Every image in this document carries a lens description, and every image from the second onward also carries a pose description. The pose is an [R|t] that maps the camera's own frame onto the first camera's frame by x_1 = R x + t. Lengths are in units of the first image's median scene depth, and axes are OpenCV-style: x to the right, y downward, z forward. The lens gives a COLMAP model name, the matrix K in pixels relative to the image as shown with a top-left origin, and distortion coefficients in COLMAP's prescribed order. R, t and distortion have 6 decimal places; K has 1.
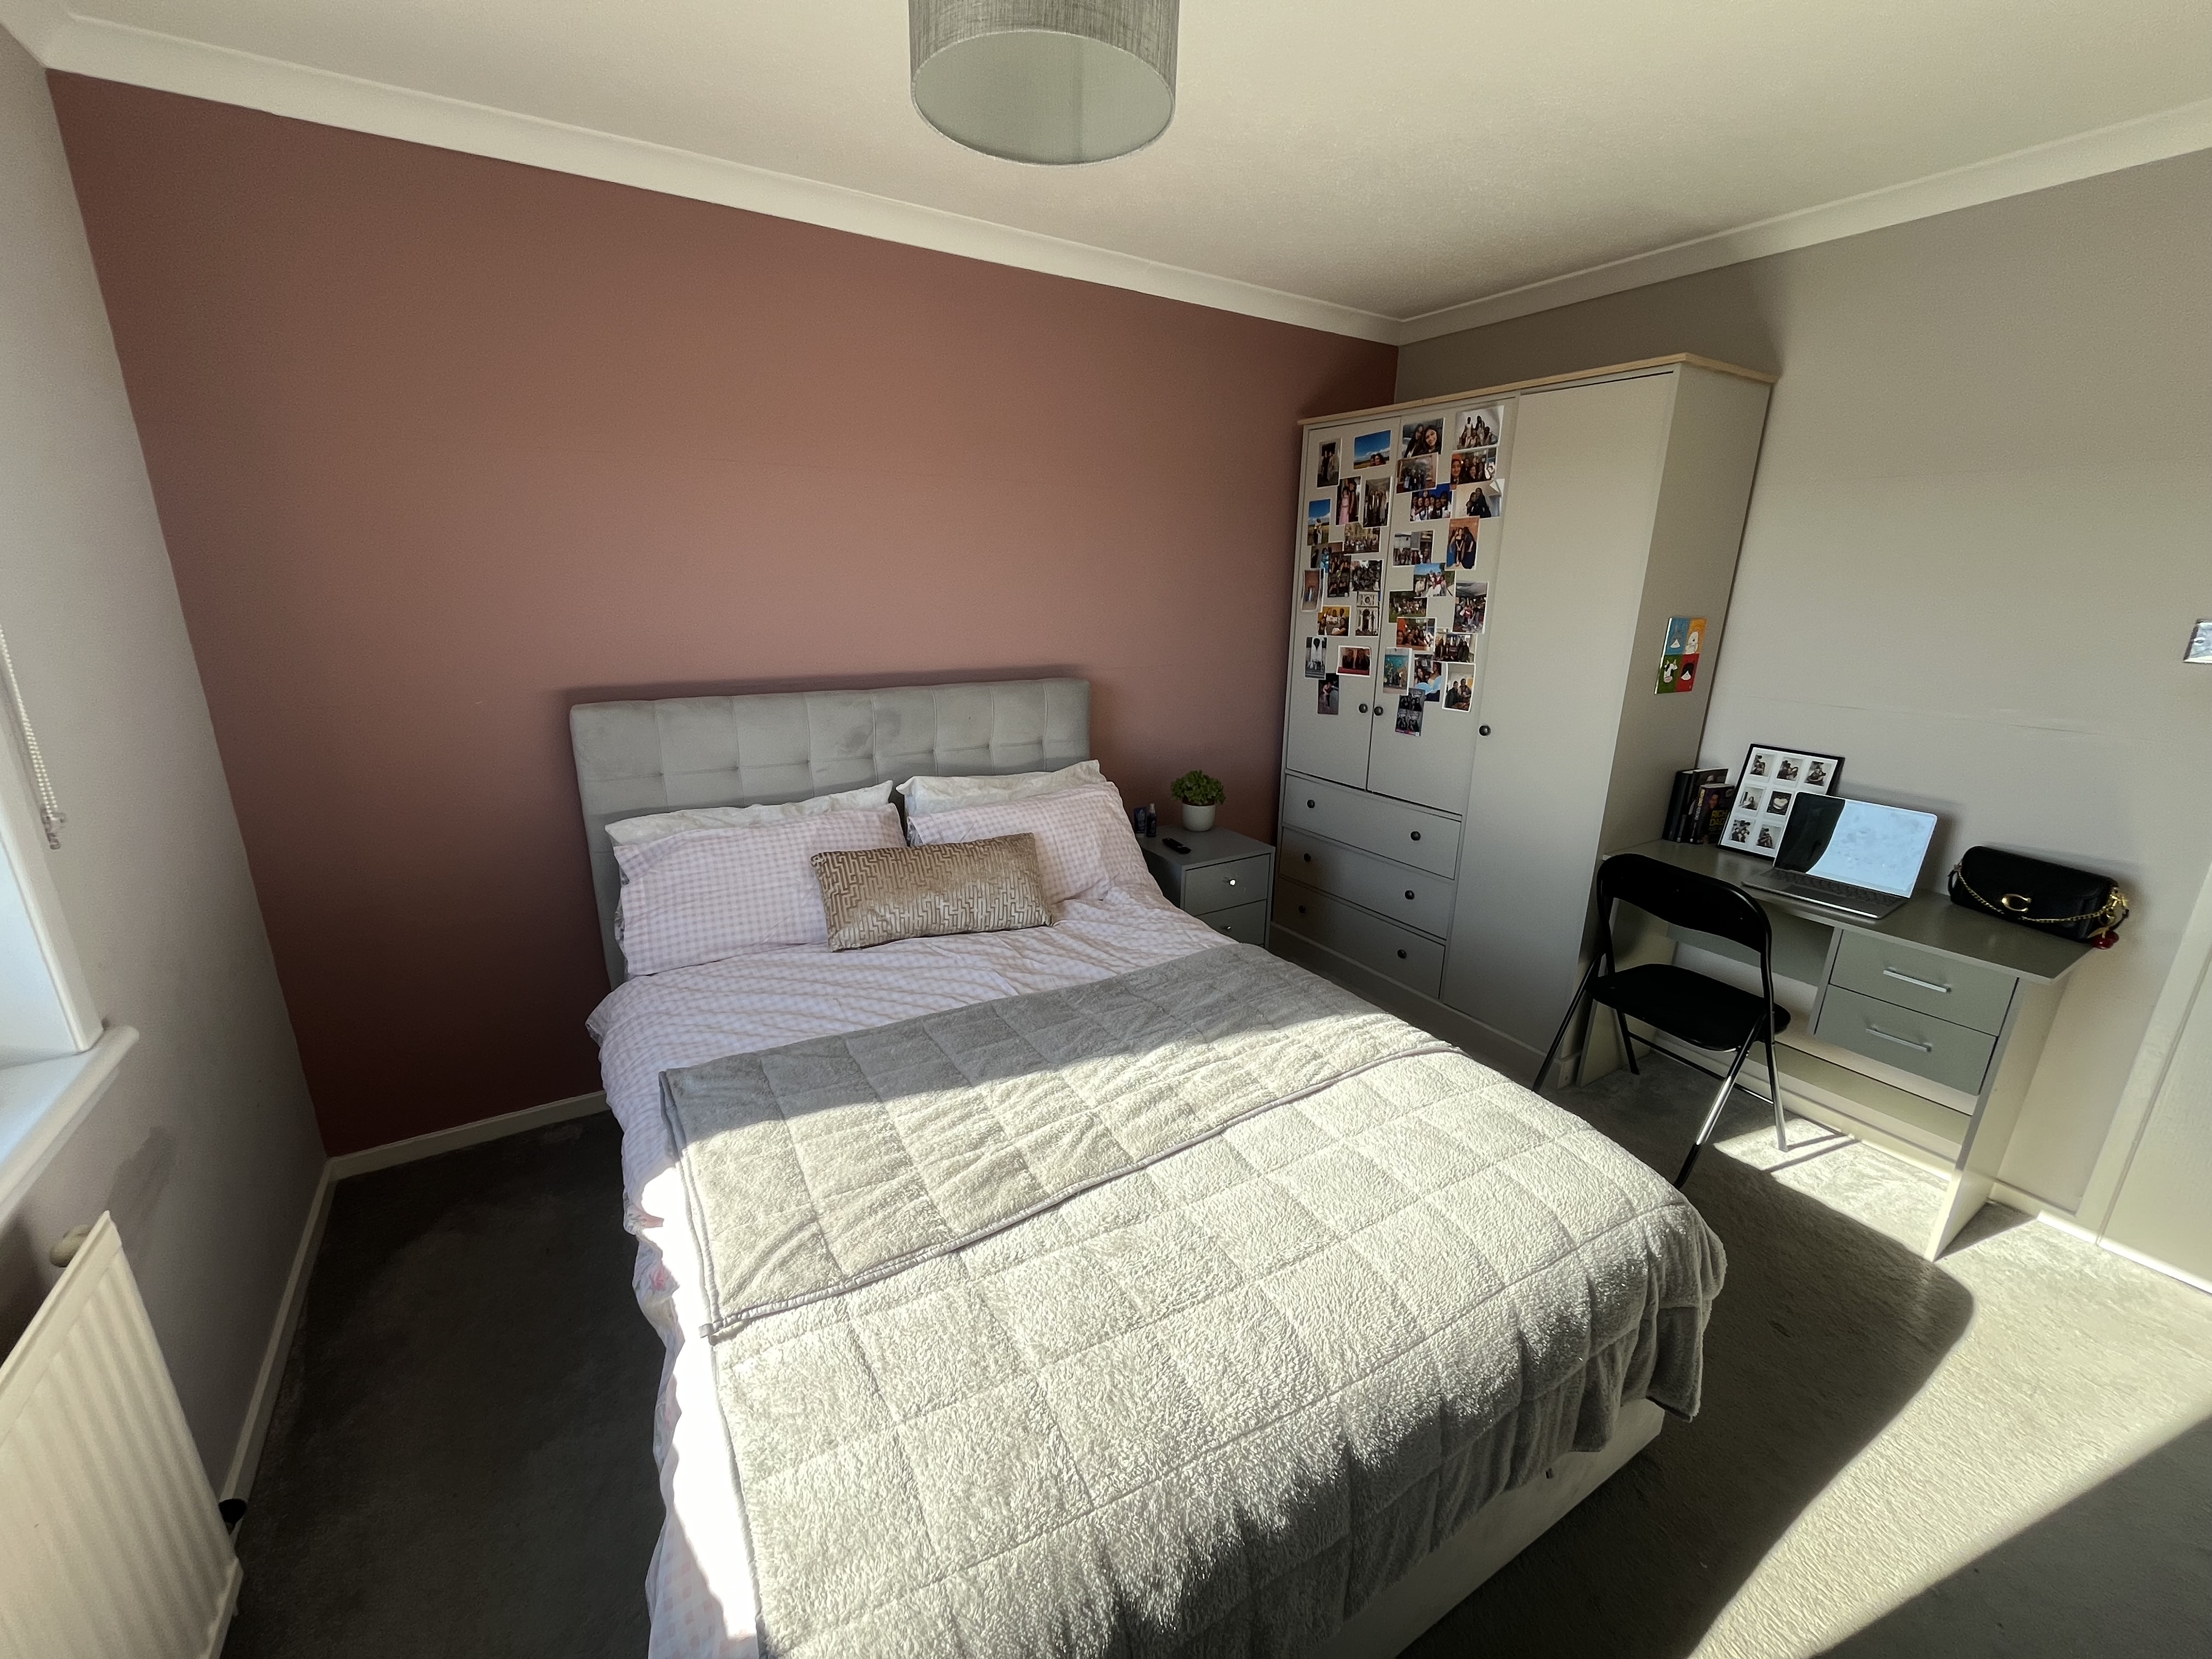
lens RADIAL K [[896.2, 0, 1108.2], [0, 896.2, 834.9], [0, 0, 1]] dist [-0.001609, 0.000401]
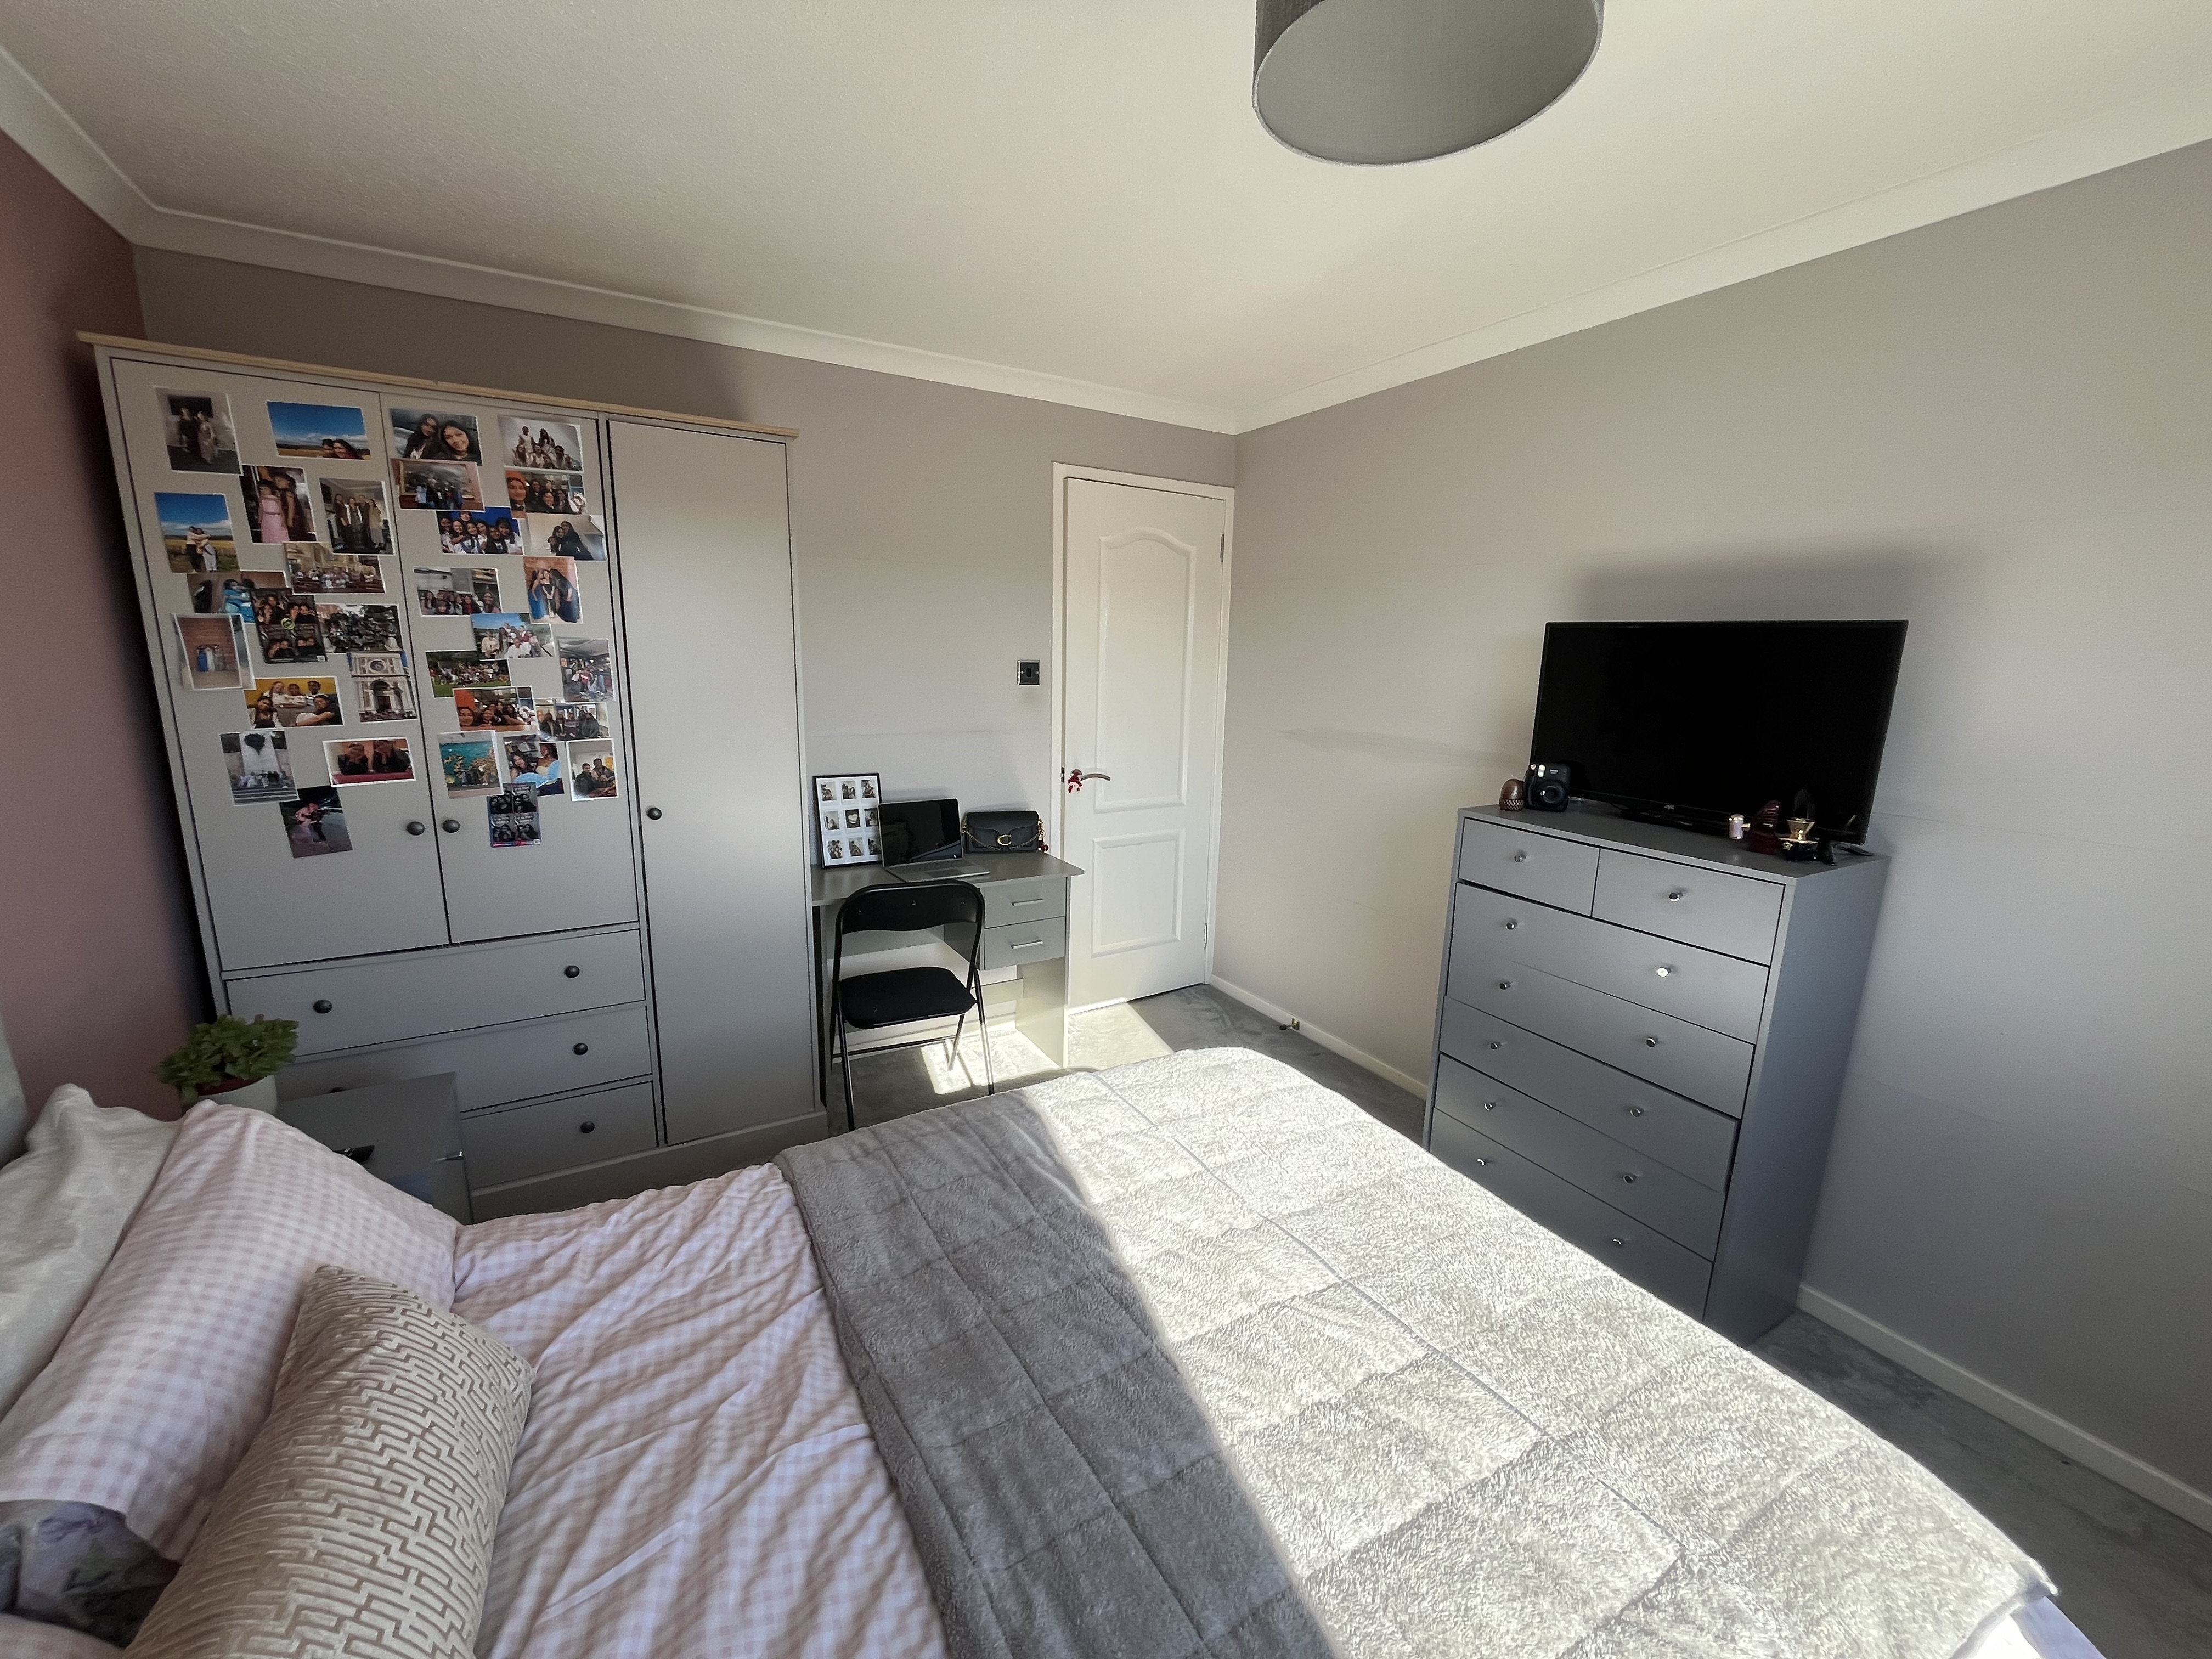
lens RADIAL K [[896.2, 0, 1100.6], [0, 896.2, 829.7], [0, 0, 1]] dist [-0.001609, 0.000401]
pose [[0.035106, -0.213722, 0.976264, -0.361812], [0.264467, 0.944027, 0.197154, -0.147294], [-0.963756, 0.251268, 0.089663, 0.494033]]
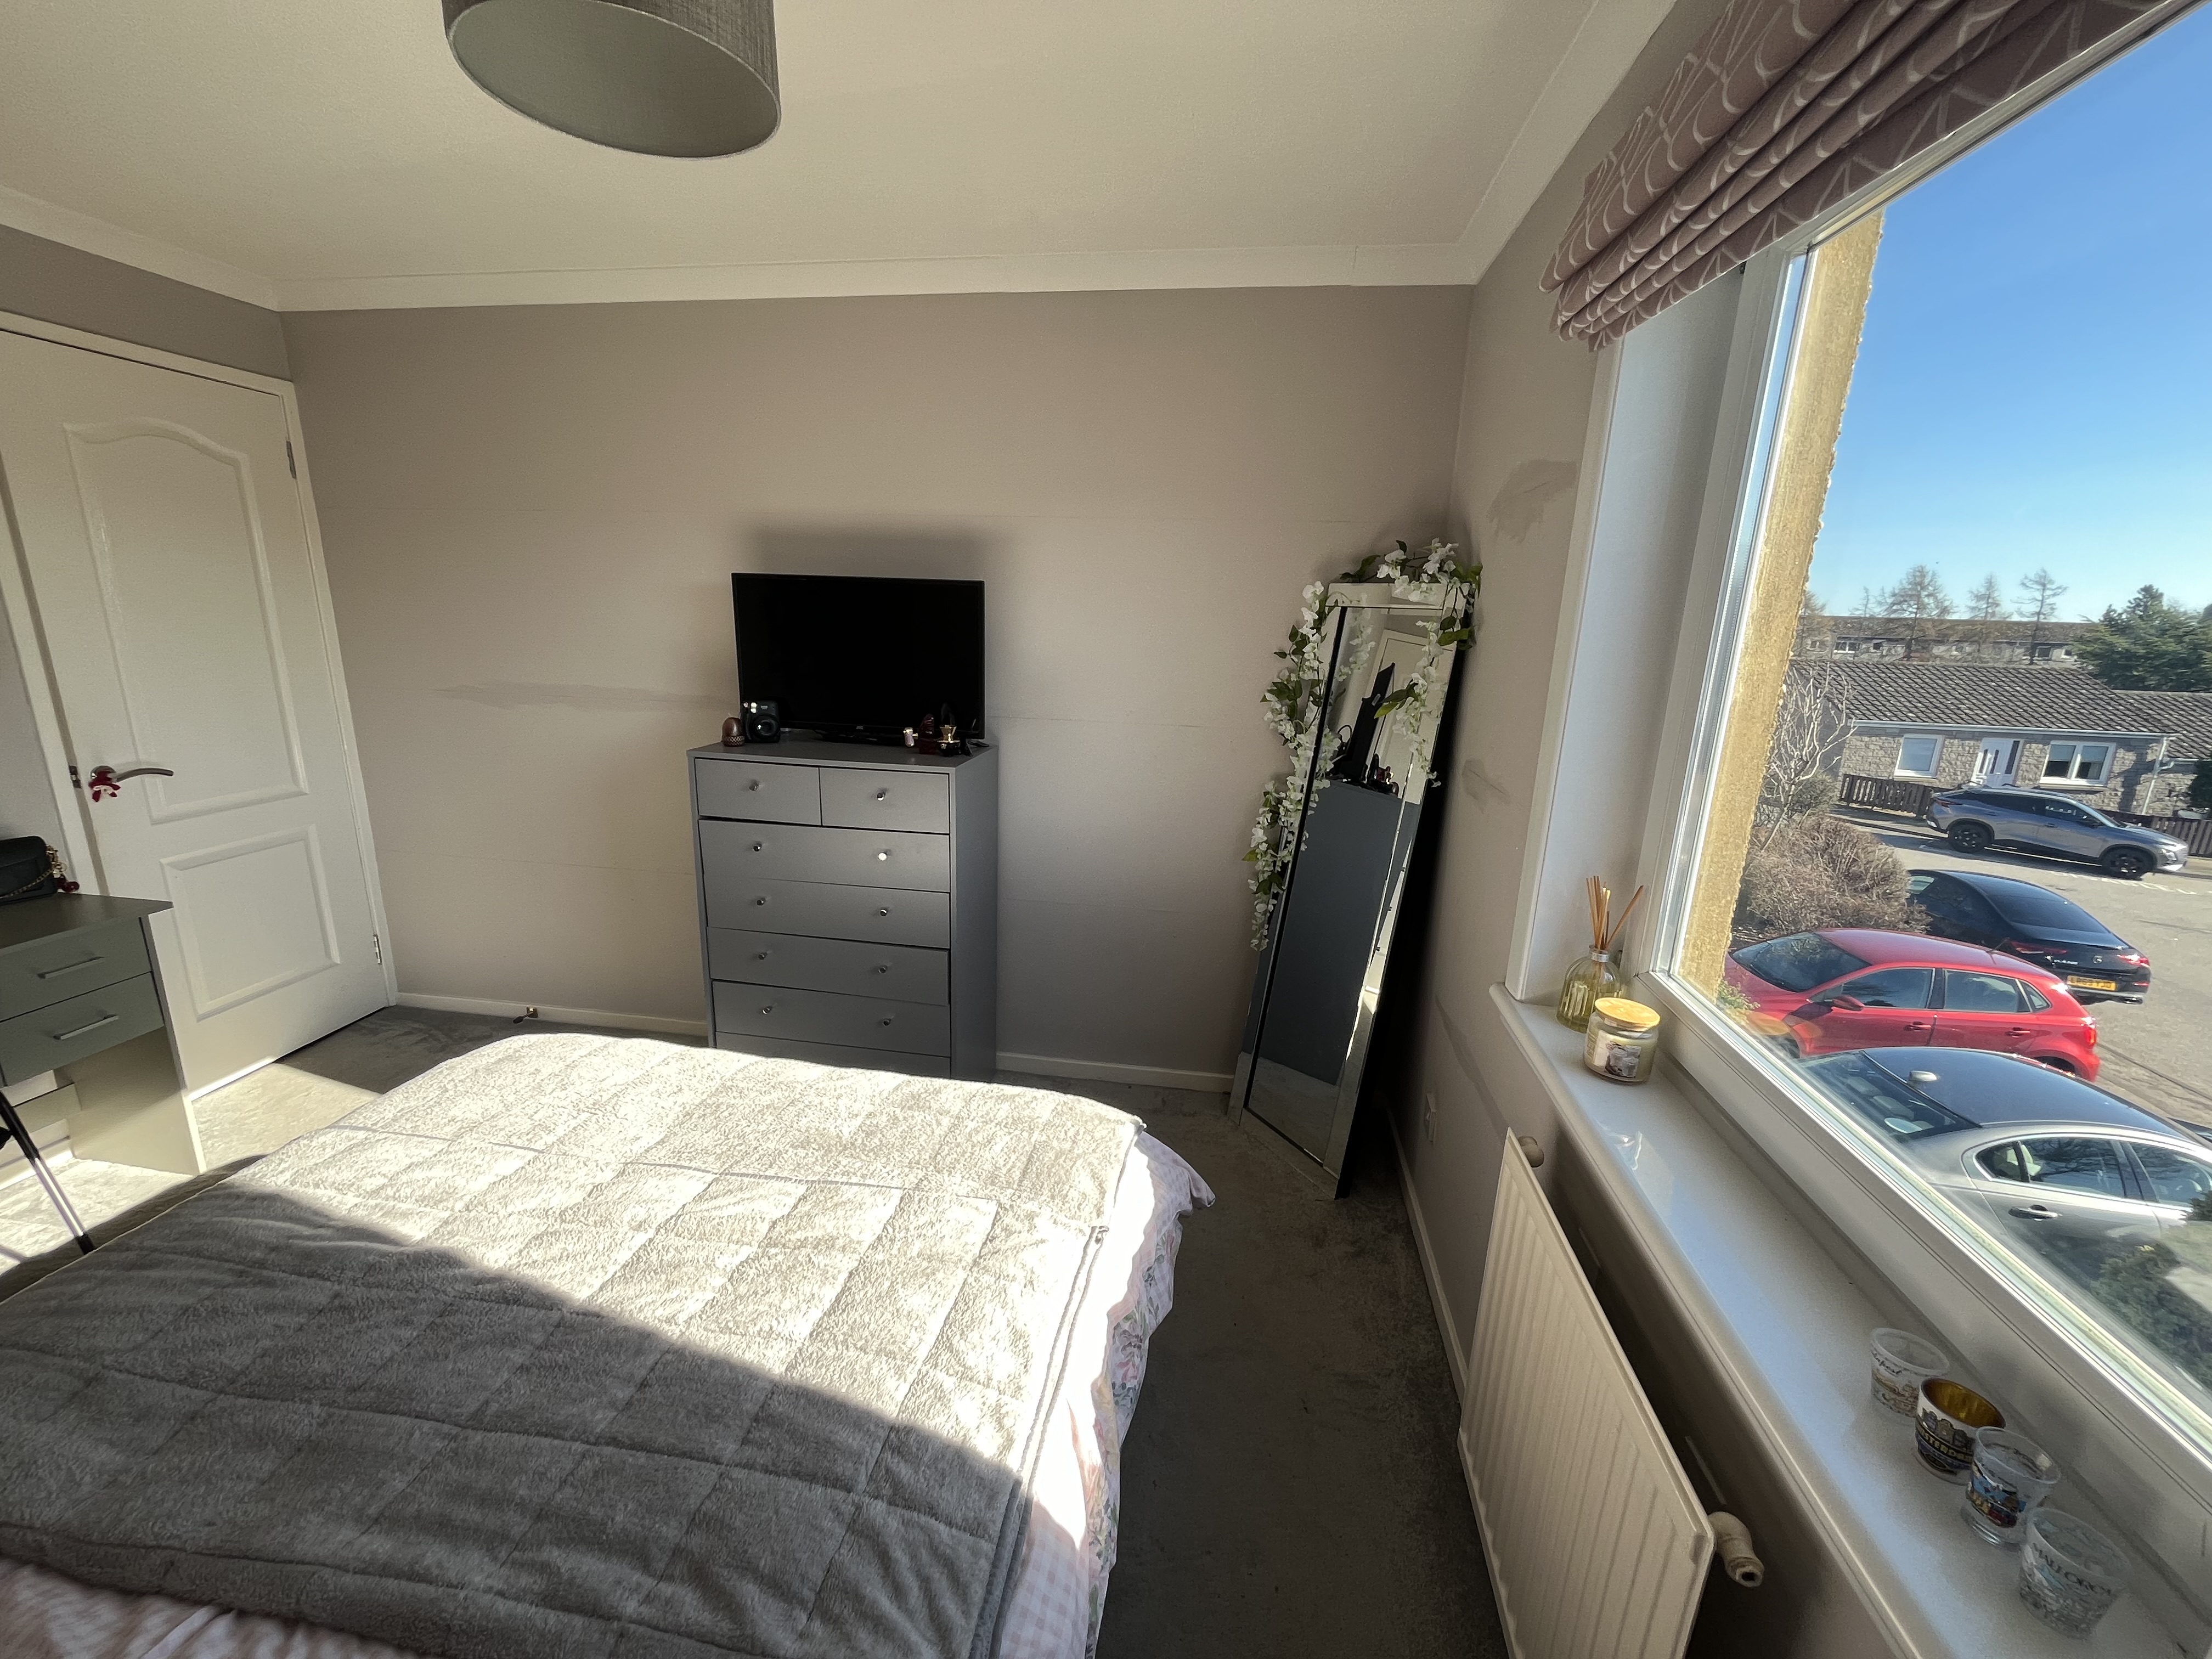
lens RADIAL K [[896.2, 0, 1107.8], [0, 896.2, 834.0], [0, 0, 1]] dist [-0.001609, 0.000401]
pose [[-0.754450, -0.193674, 0.627133, -0.514575], [0.148669, 0.880217, 0.450683, -0.236463], [-0.639299, 0.433253, -0.635286, 0.738084]]
